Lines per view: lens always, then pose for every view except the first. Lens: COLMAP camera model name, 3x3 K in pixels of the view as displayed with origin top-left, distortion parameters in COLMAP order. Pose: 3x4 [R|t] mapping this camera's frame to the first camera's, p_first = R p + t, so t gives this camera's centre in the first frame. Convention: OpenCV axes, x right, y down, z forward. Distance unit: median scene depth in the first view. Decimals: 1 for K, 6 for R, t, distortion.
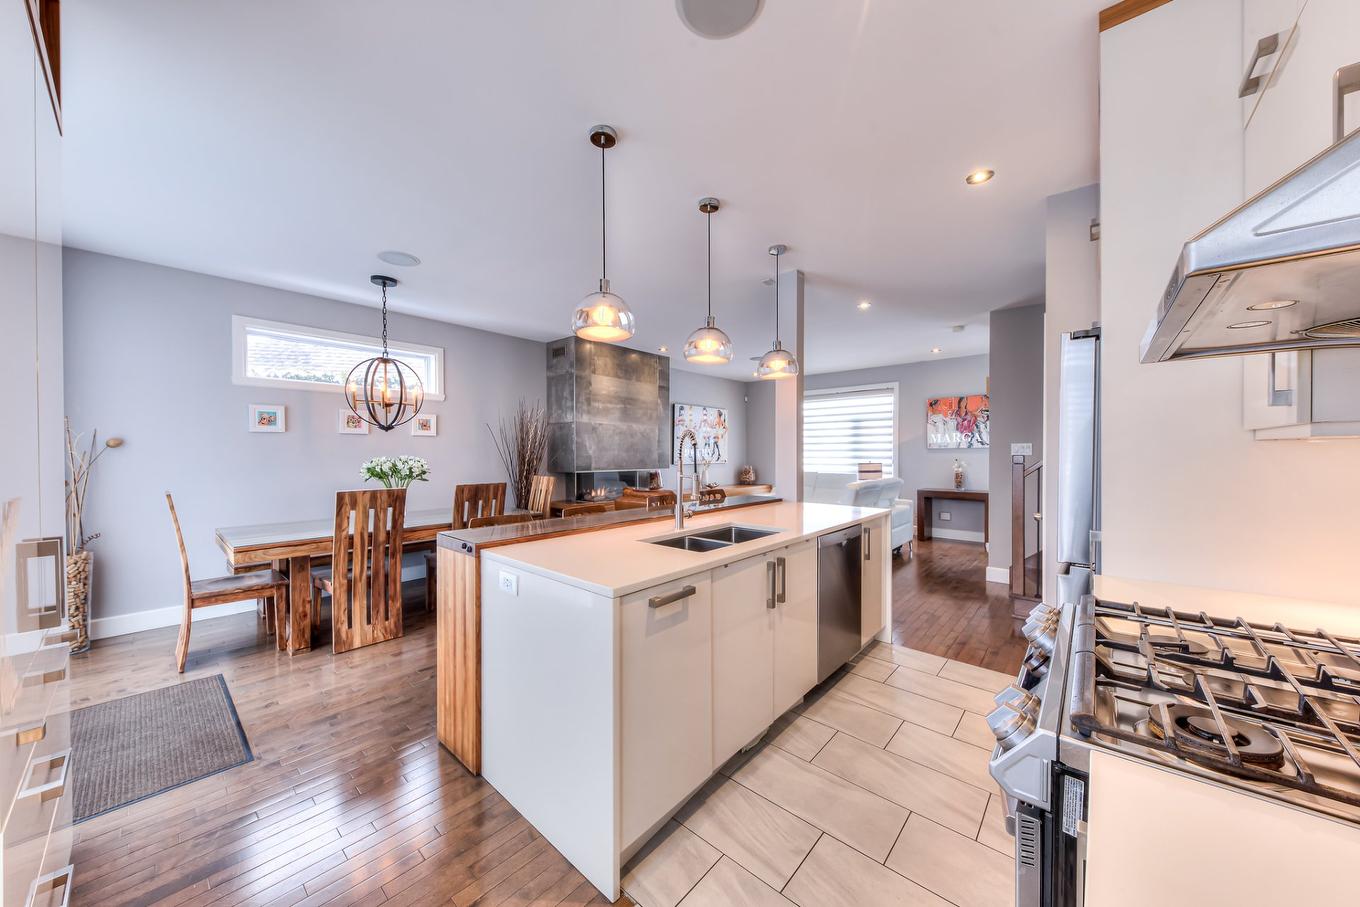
lens RADIAL K [[464.5, 0, 678.7], [0, 464.5, 458.4], [0, 0, 1]] dist [0.015785, -0.007053]
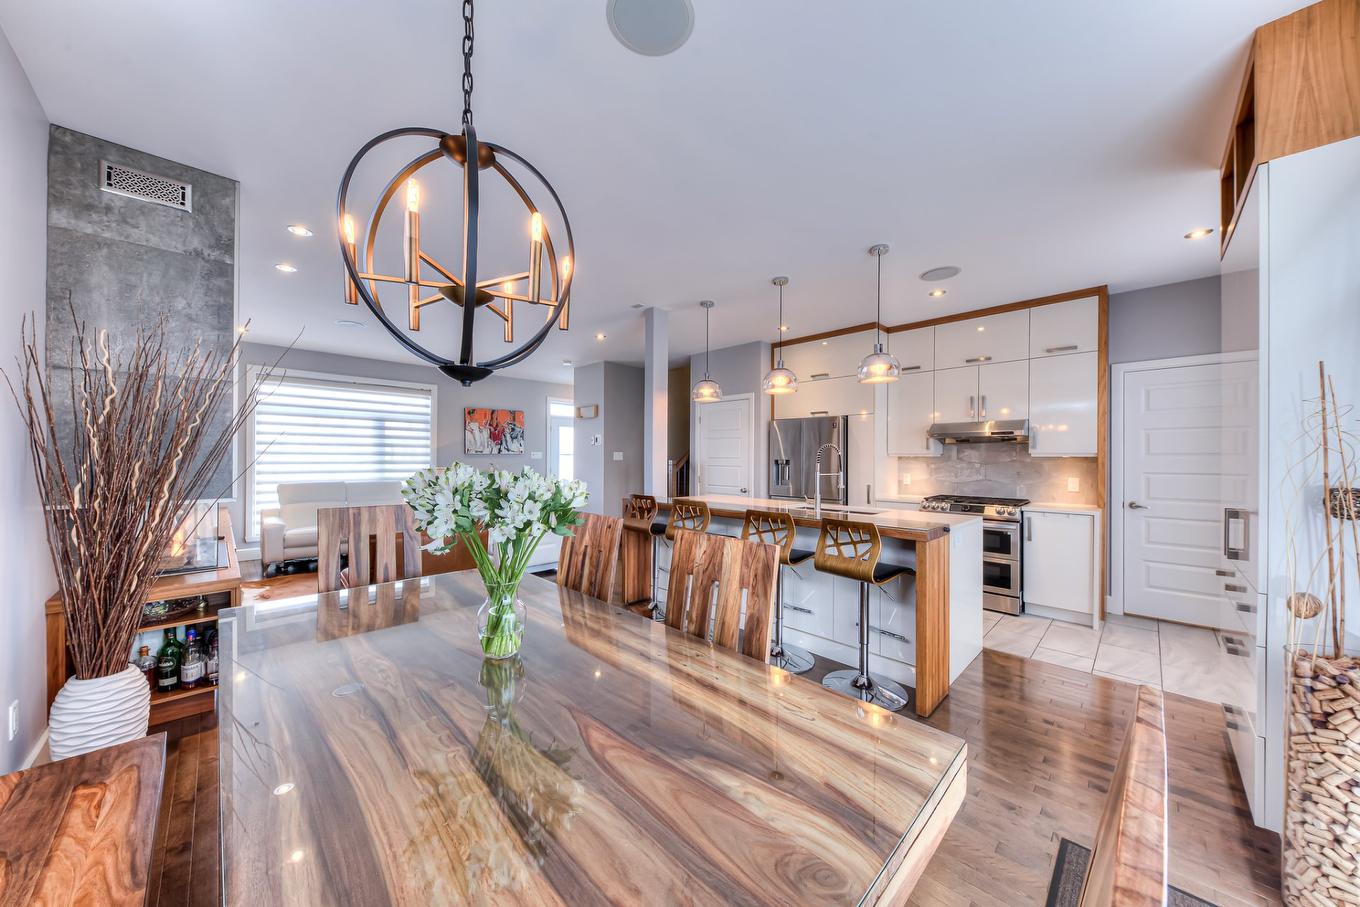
lens RADIAL K [[464.5, 0, 678.7], [0, 464.5, 458.4], [0, 0, 1]] dist [0.015785, -0.007053]
pose [[0.069103, 0.003018, 0.997605, -0.896007], [0.006877, 0.999970, -0.003501, -0.006561], [-0.997586, 0.007102, 0.069080, 0.811171]]
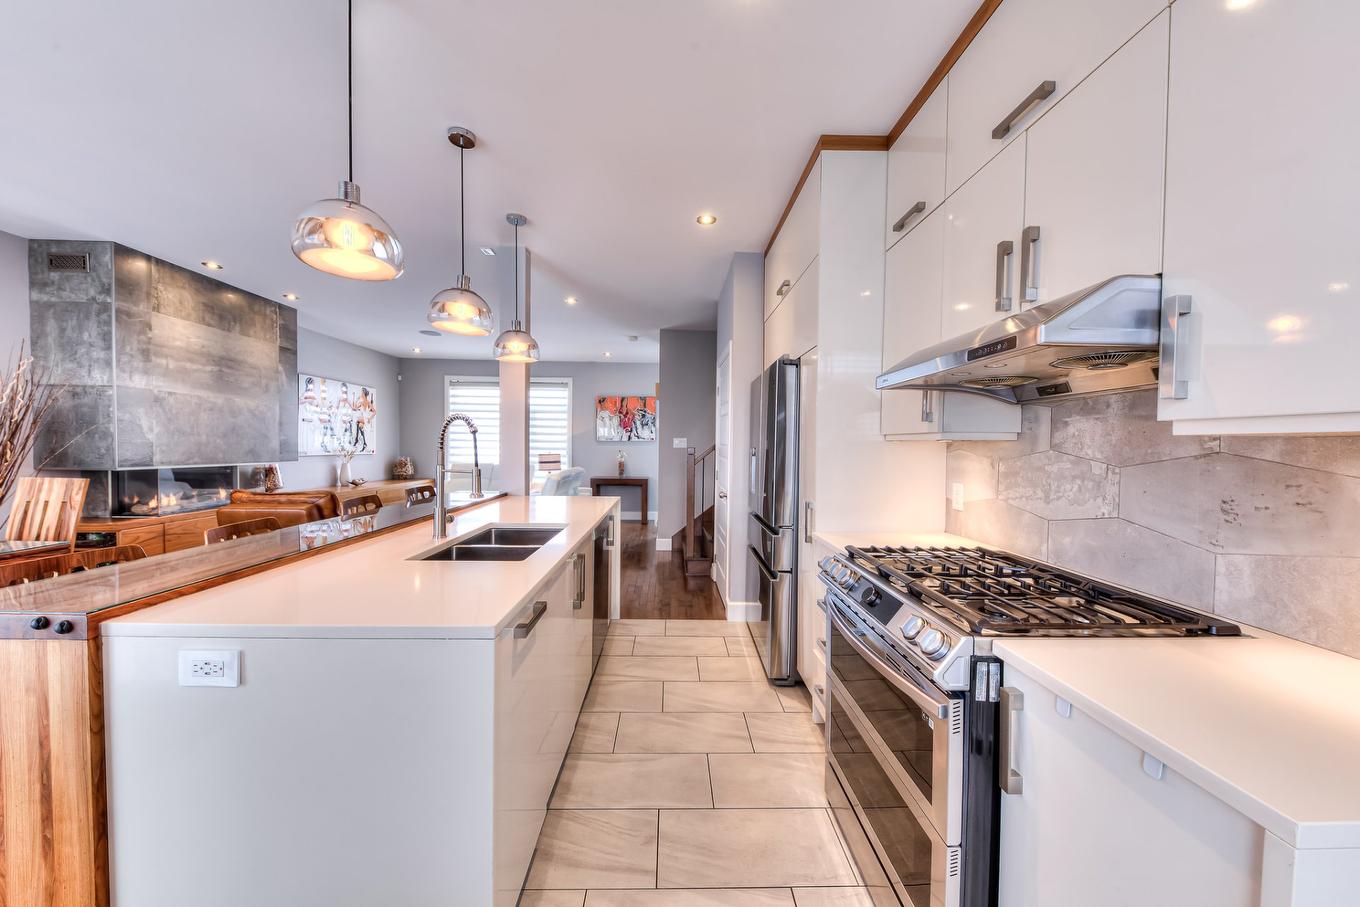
lens RADIAL K [[464.5, 0, 678.7], [0, 464.5, 458.4], [0, 0, 1]] dist [0.015785, -0.007053]
pose [[0.736639, -0.007496, 0.676244, -0.137853], [-0.006118, 0.999824, 0.017746, -0.000060], [-0.676258, -0.017210, 0.736464, 0.085019]]
